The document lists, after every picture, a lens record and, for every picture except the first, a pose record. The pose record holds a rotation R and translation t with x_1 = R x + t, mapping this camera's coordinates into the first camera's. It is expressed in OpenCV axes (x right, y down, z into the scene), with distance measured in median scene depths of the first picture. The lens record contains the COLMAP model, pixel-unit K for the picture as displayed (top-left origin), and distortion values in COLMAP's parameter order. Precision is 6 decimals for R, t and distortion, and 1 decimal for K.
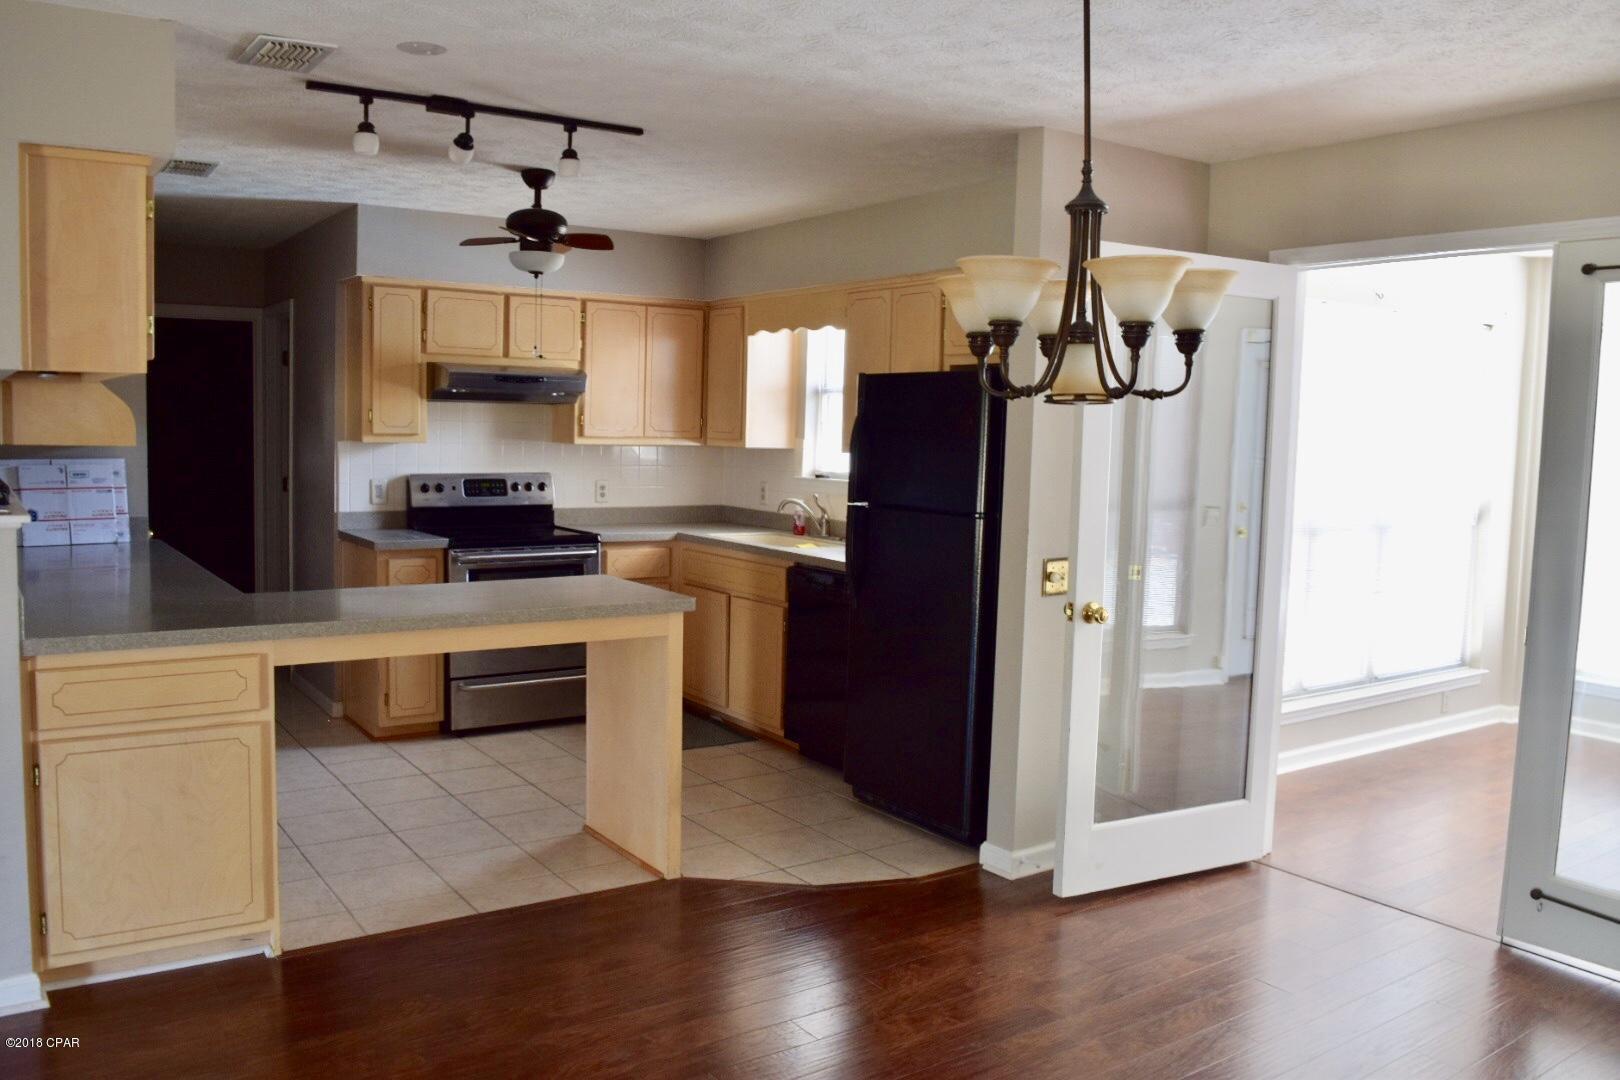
lens RADIAL K [[1264.1, 0, 810.0], [0, 1264.1, 540.0], [0, 0, 1]] dist [-0.098058, 0.004213]
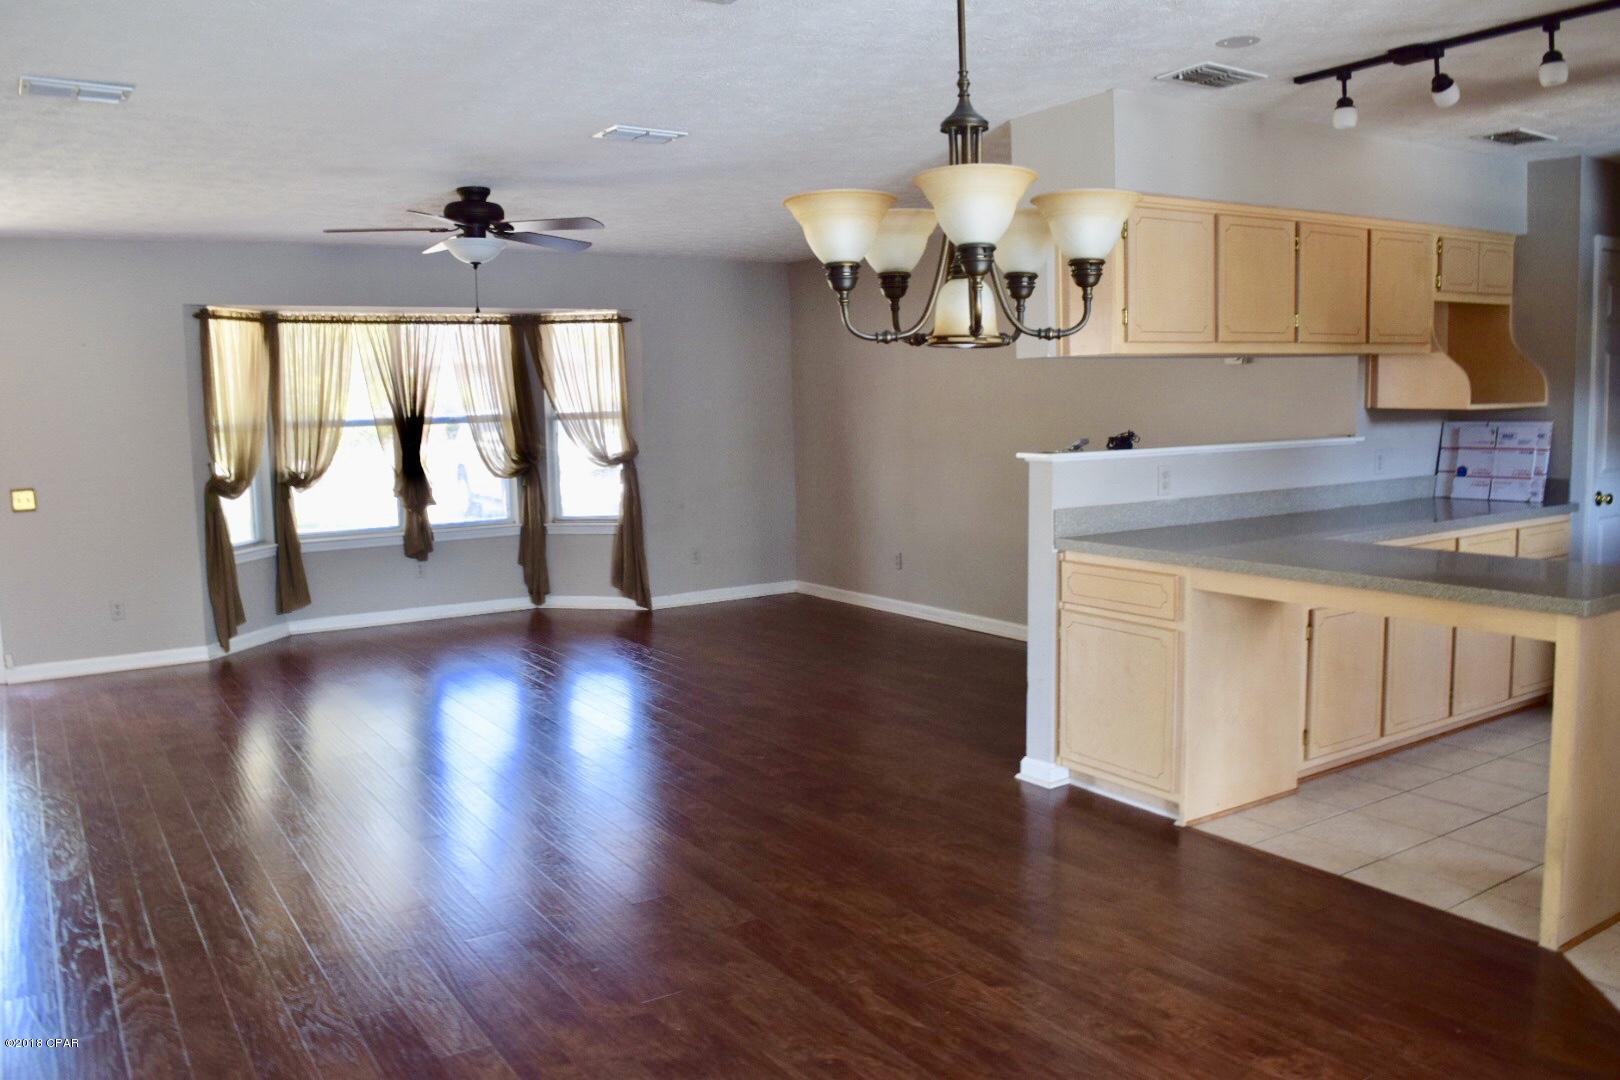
lens RADIAL K [[1264.1, 0, 810.0], [0, 1264.1, 540.0], [0, 0, 1]] dist [-0.098058, 0.004213]
pose [[-0.045803, 0.088422, -0.995029, 0.660654], [-0.064480, 0.993736, 0.091275, -0.027268], [0.996867, 0.068340, -0.039815, 0.554211]]
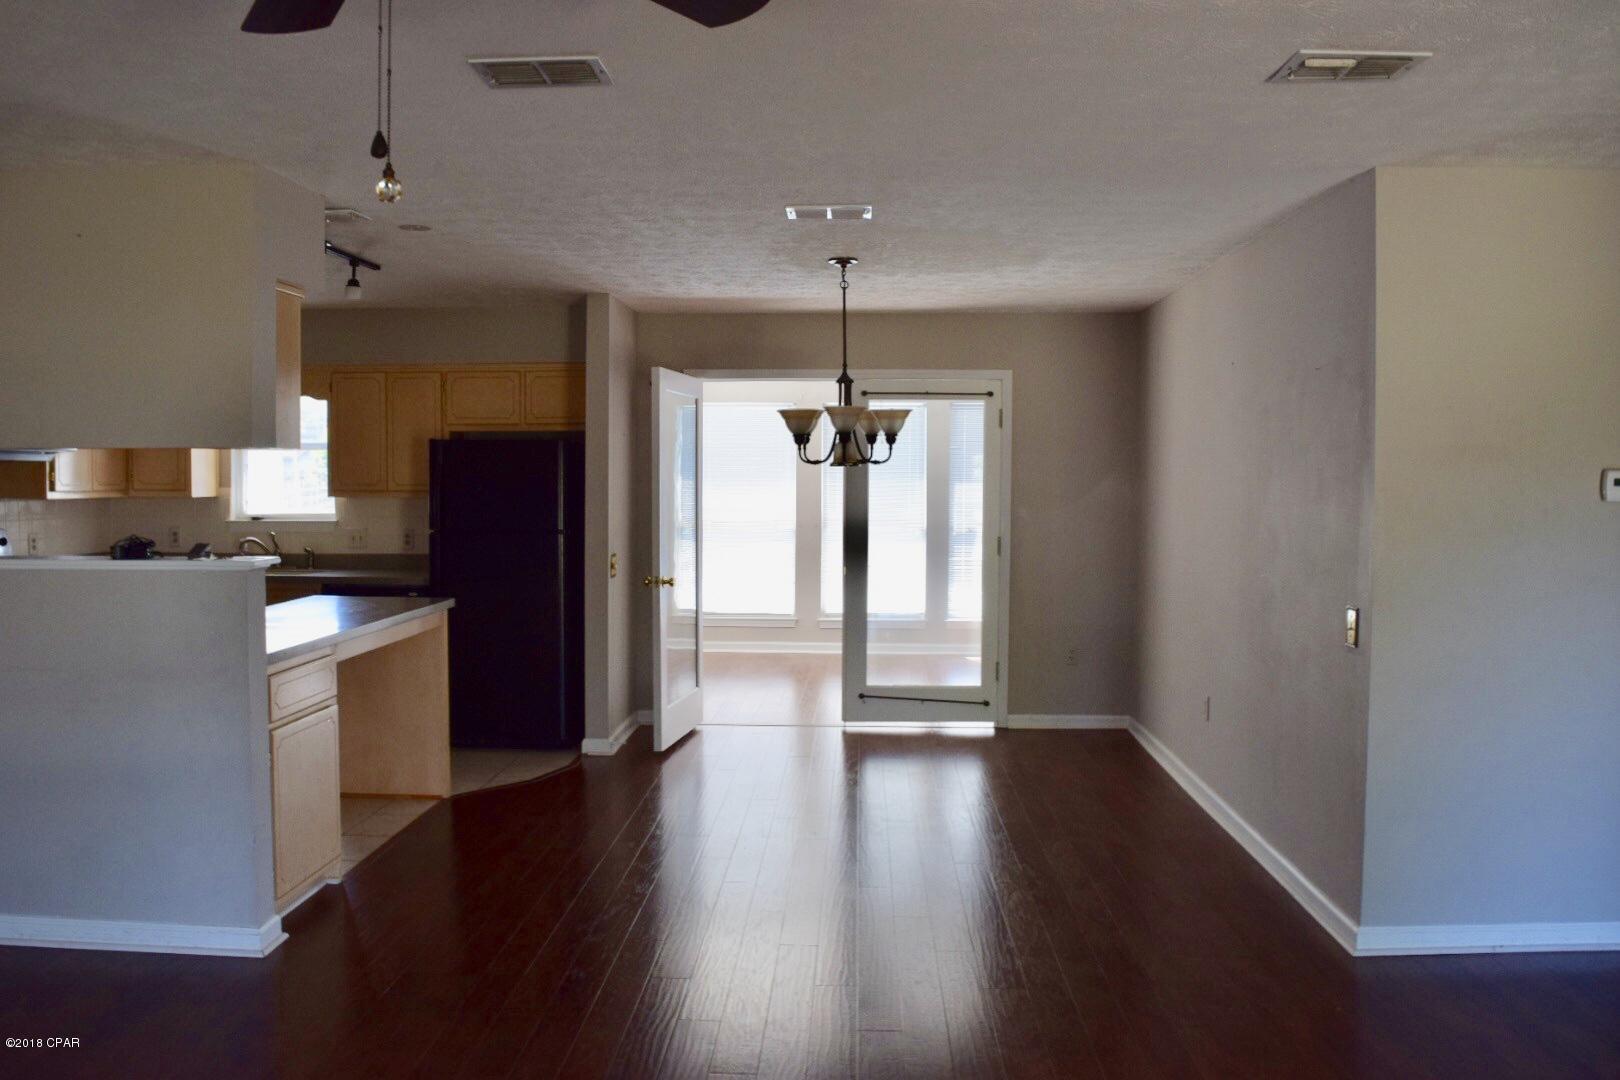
lens RADIAL K [[1264.1, 0, 810.0], [0, 1264.1, 540.0], [0, 0, 1]] dist [-0.098058, 0.004213]
pose [[0.597343, -0.060375, 0.799710, -0.995664], [0.081141, 0.996595, 0.014631, -0.007677], [-0.797870, 0.056149, 0.600208, -0.195195]]
